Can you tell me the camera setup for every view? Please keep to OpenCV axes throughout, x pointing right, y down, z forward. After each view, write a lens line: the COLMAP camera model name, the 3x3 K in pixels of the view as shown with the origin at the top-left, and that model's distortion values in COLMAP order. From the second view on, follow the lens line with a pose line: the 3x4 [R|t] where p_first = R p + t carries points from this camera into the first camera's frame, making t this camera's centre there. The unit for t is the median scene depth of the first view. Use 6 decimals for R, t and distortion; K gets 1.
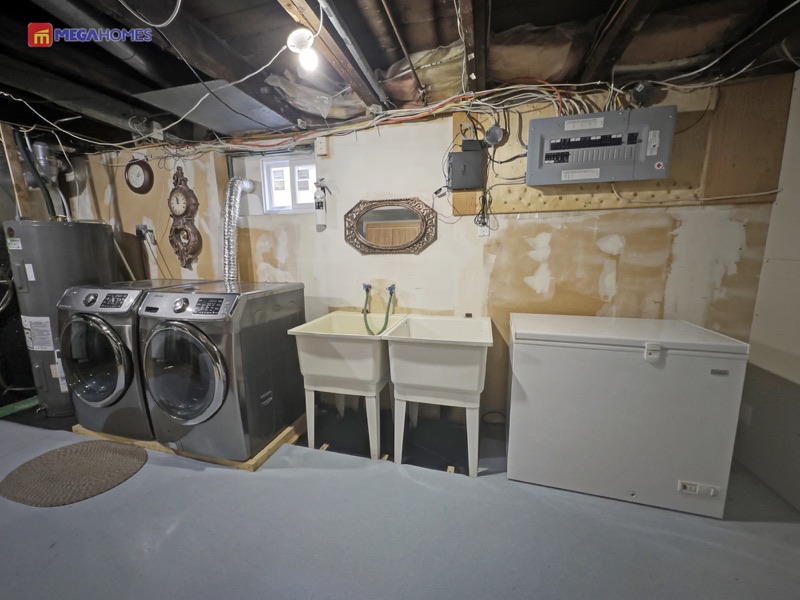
lens RADIAL K [[316.0, 0, 400.0], [0, 316.0, 300.0], [0, 0, 1]] dist [0.000036, 0.000123]
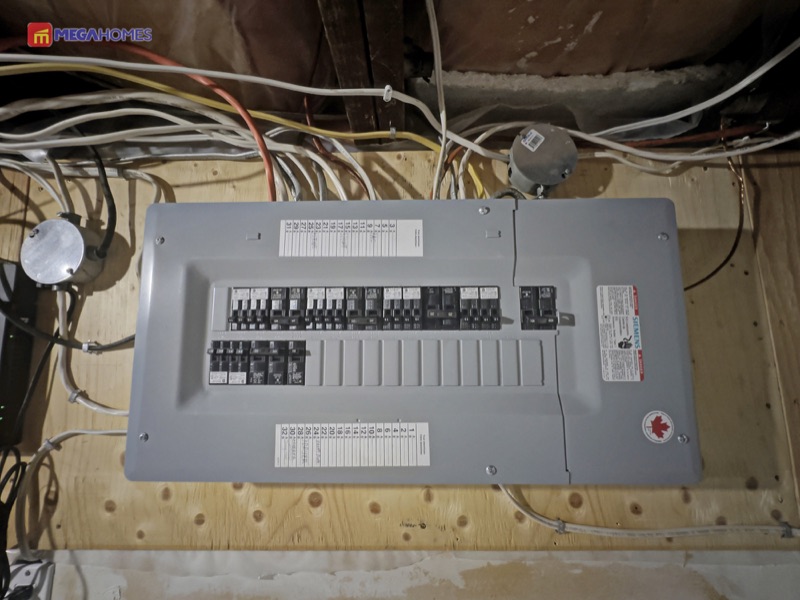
lens RADIAL K [[316.0, 0, 400.0], [0, 316.0, 300.0], [0, 0, 1]] dist [0.000036, 0.000123]
pose [[0.971464, 0.030364, 0.235235, 0.541940], [0.037953, 0.959094, -0.280534, -0.426231], [-0.234131, 0.281456, 0.930573, 0.751116]]
